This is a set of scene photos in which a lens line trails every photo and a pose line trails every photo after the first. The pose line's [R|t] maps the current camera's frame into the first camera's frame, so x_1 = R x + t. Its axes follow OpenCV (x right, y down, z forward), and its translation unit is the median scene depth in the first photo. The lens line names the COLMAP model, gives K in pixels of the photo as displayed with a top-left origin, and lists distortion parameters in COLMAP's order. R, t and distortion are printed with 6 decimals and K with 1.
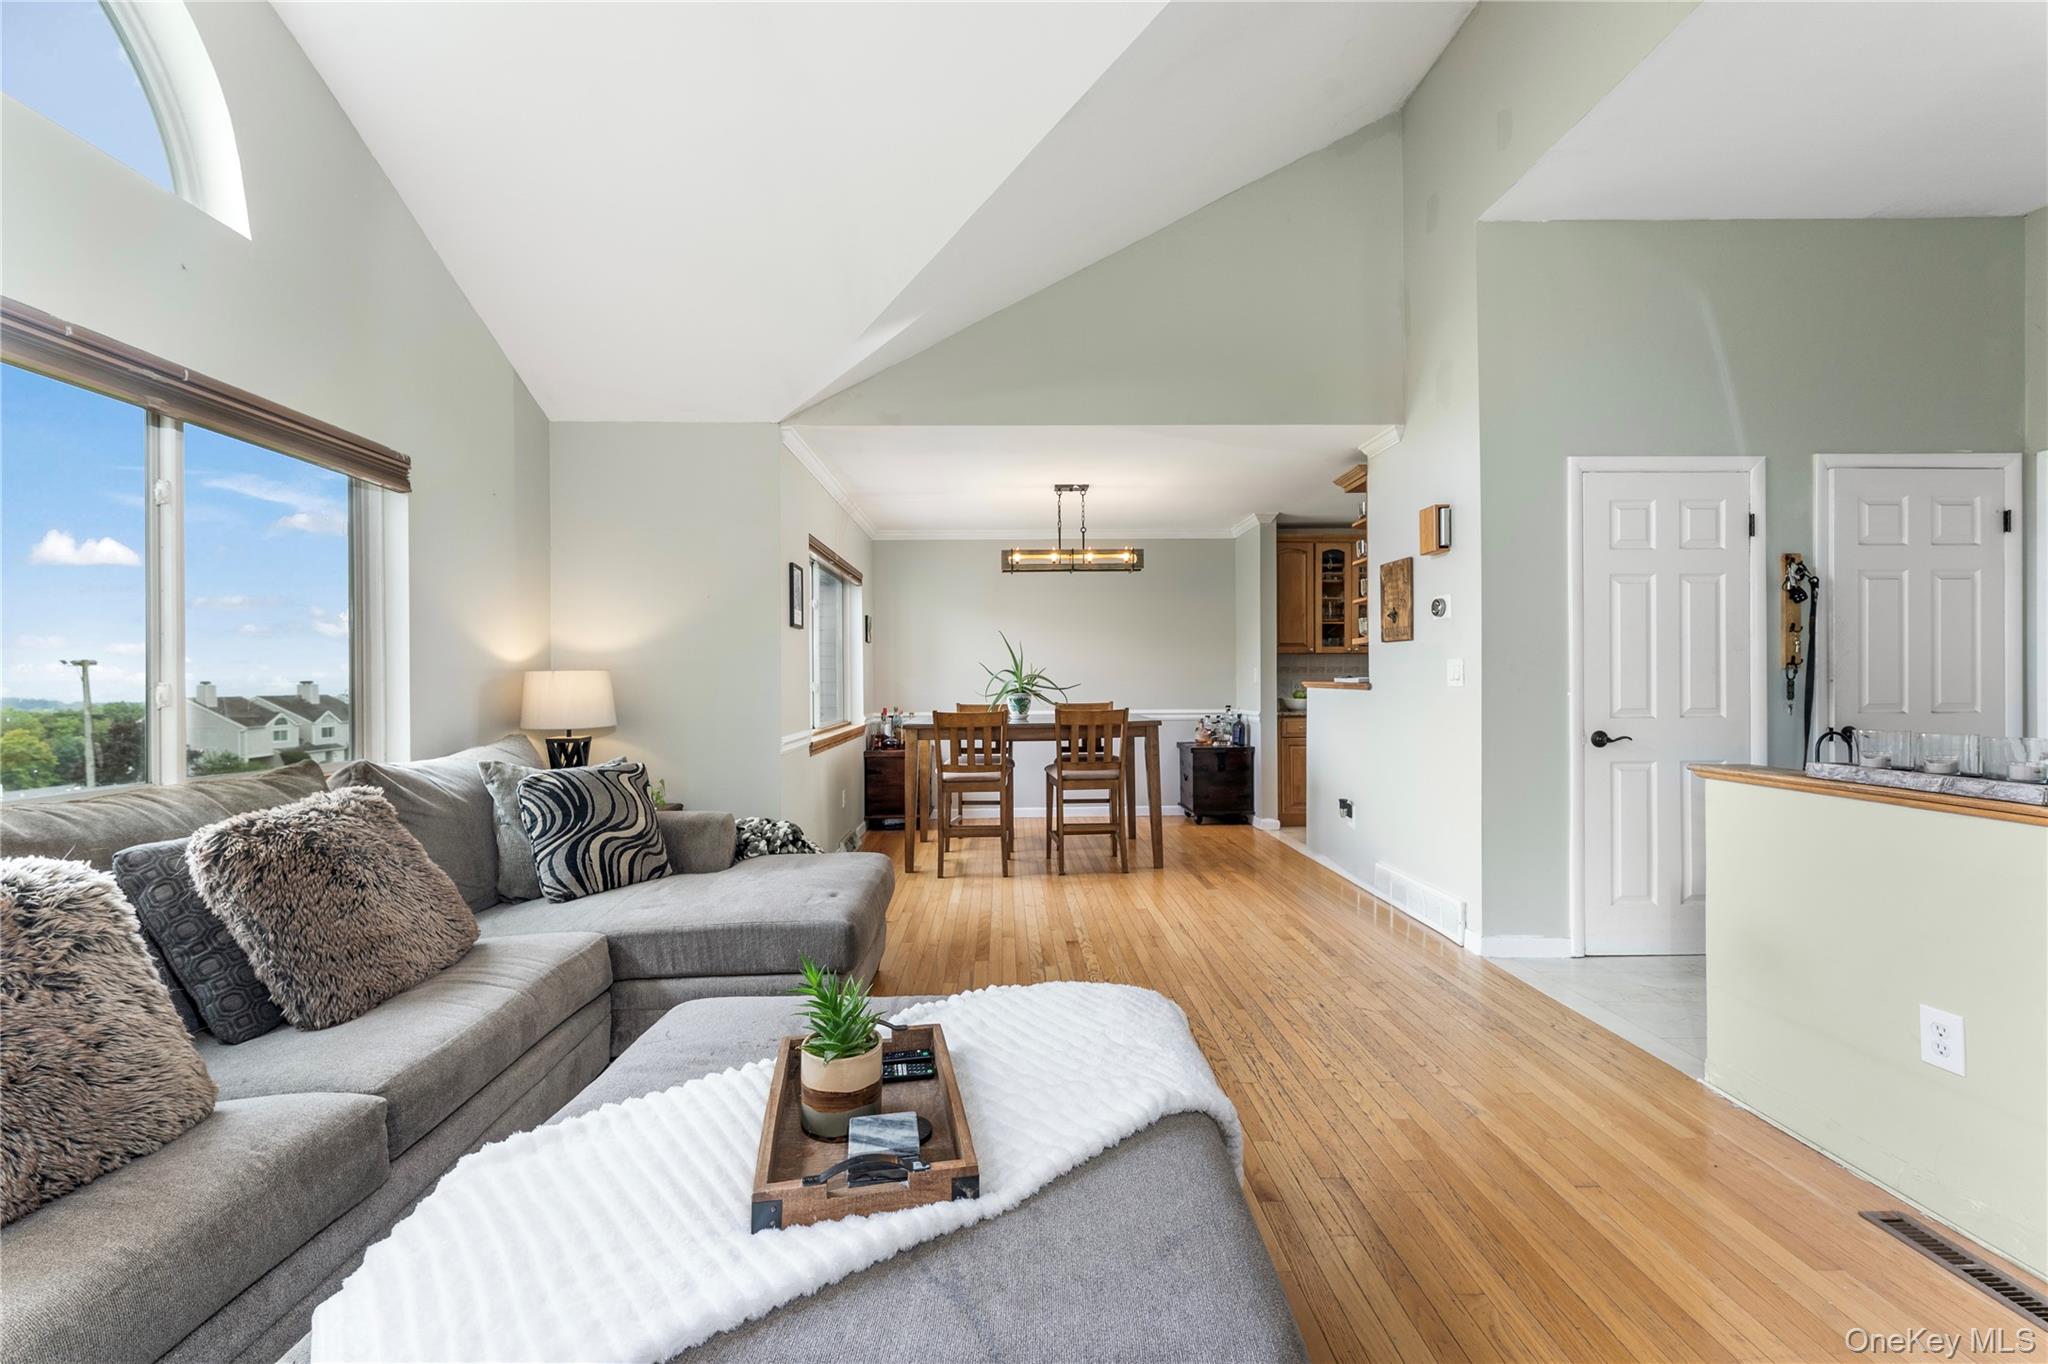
lens RADIAL K [[796.4, 0, 1024.0], [0, 796.4, 682.0], [0, 0, 1]] dist [0.000406, 0.000016]
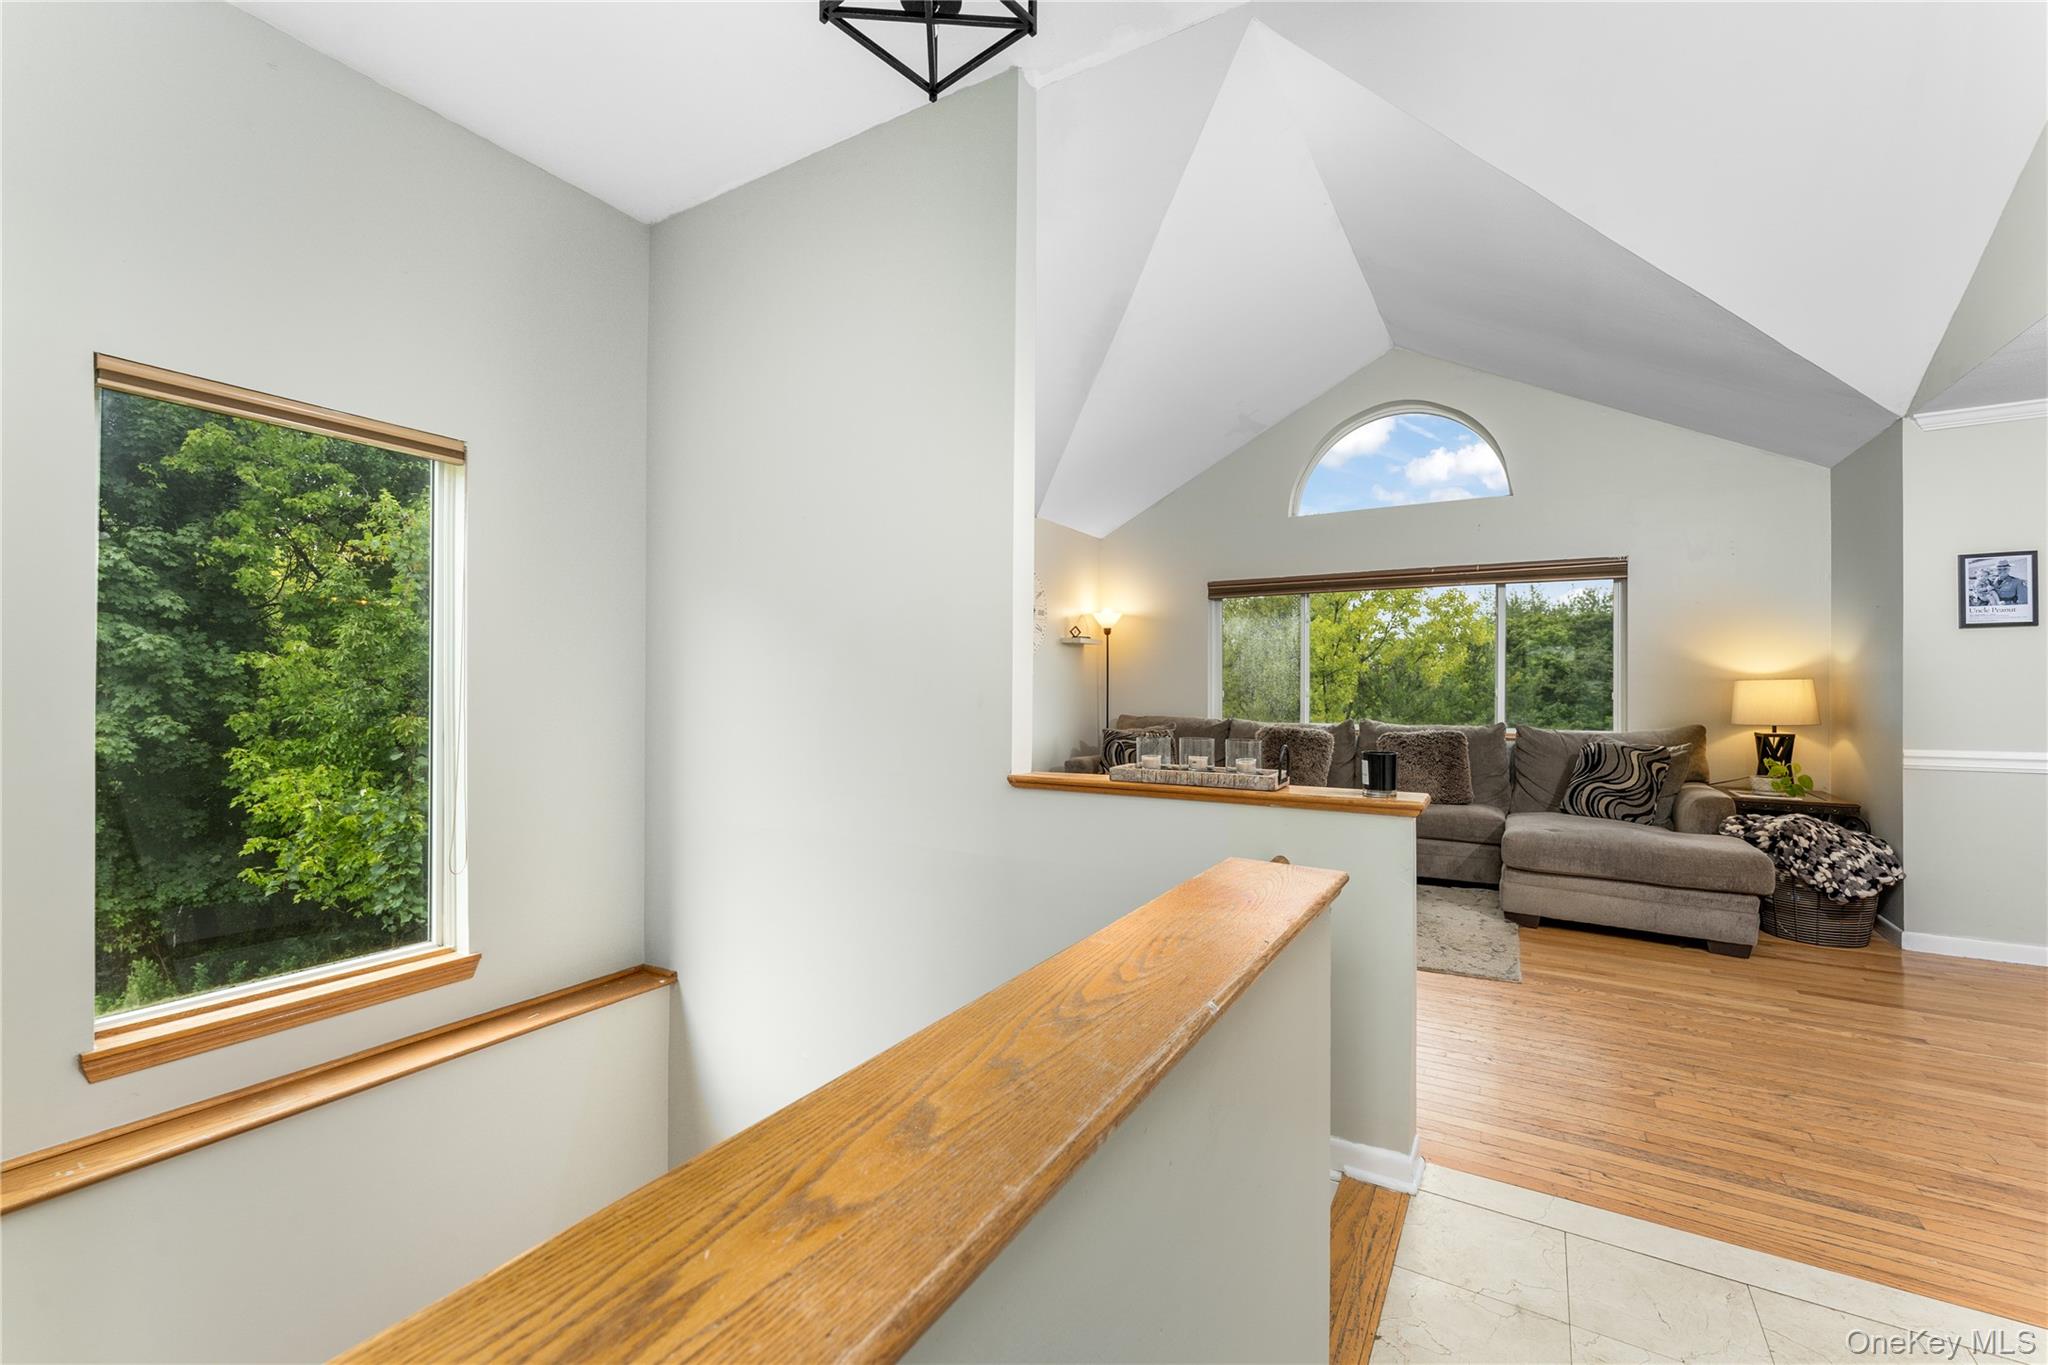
lens RADIAL K [[843.1, 0, 1024.0], [0, 843.1, 682.5], [0, 0, 1]] dist [0.000083, 0.000074]
pose [[-0.535534, 0.003095, -0.844508, 1.194509], [0.006127, 0.999981, -0.000221, -0.015377], [0.844492, -0.005293, -0.535543, 0.725412]]
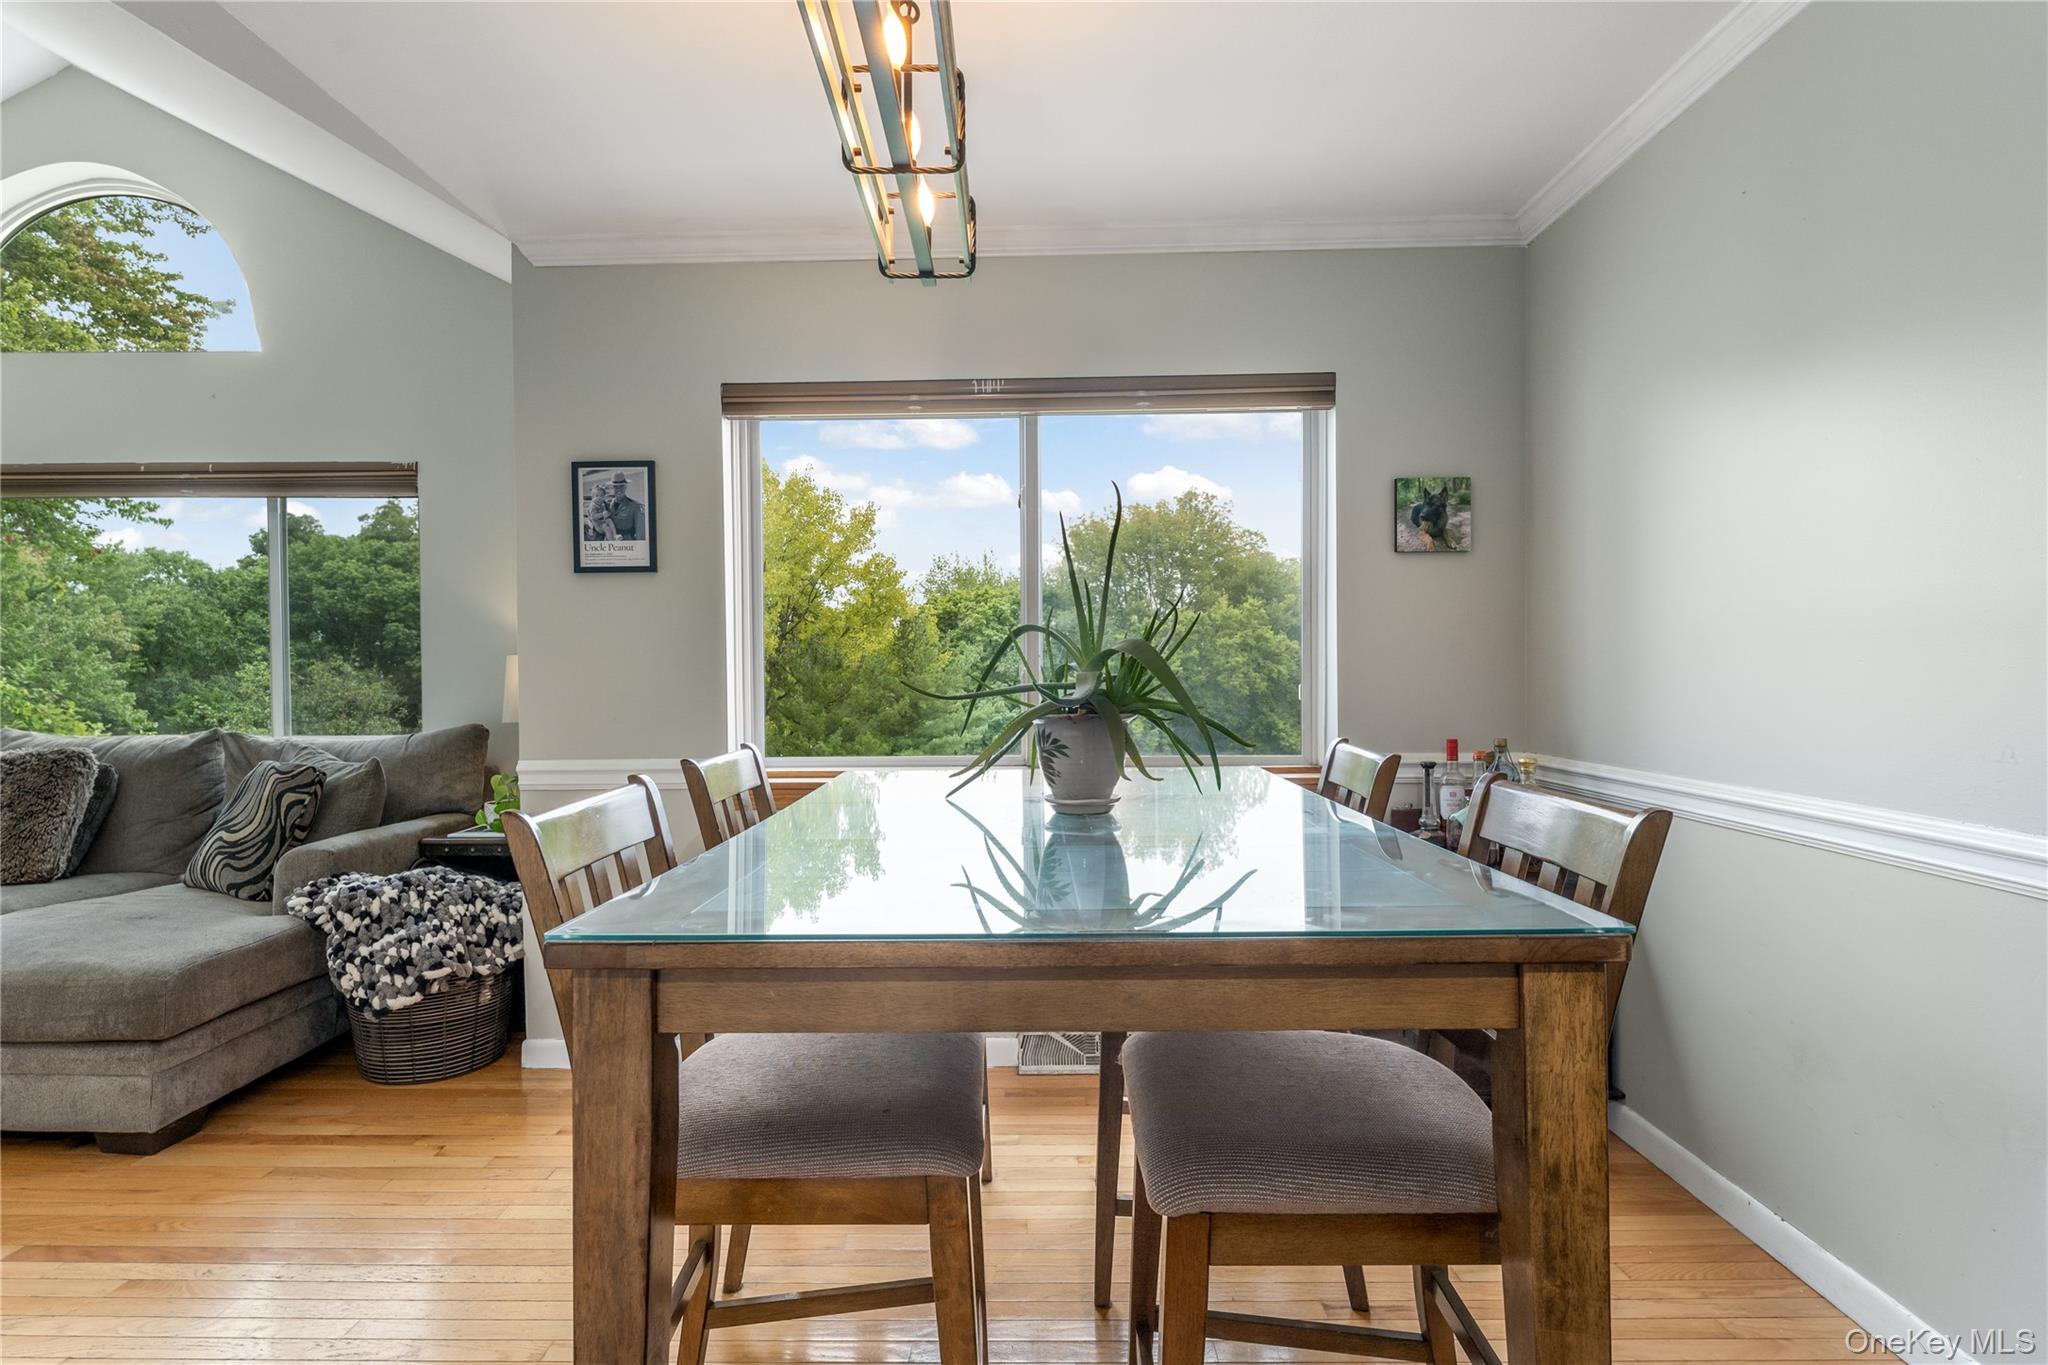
lens RADIAL K [[1035.5, 0, 1024.0], [0, 1035.5, 682.5], [0, 0, 1]] dist [-0.001462, -0.000563]
pose [[-0.044181, 0.024884, -0.998714, 0.507506], [0.012382, 0.999627, 0.024359, -0.003167], [0.998947, -0.011290, -0.044472, 1.560790]]
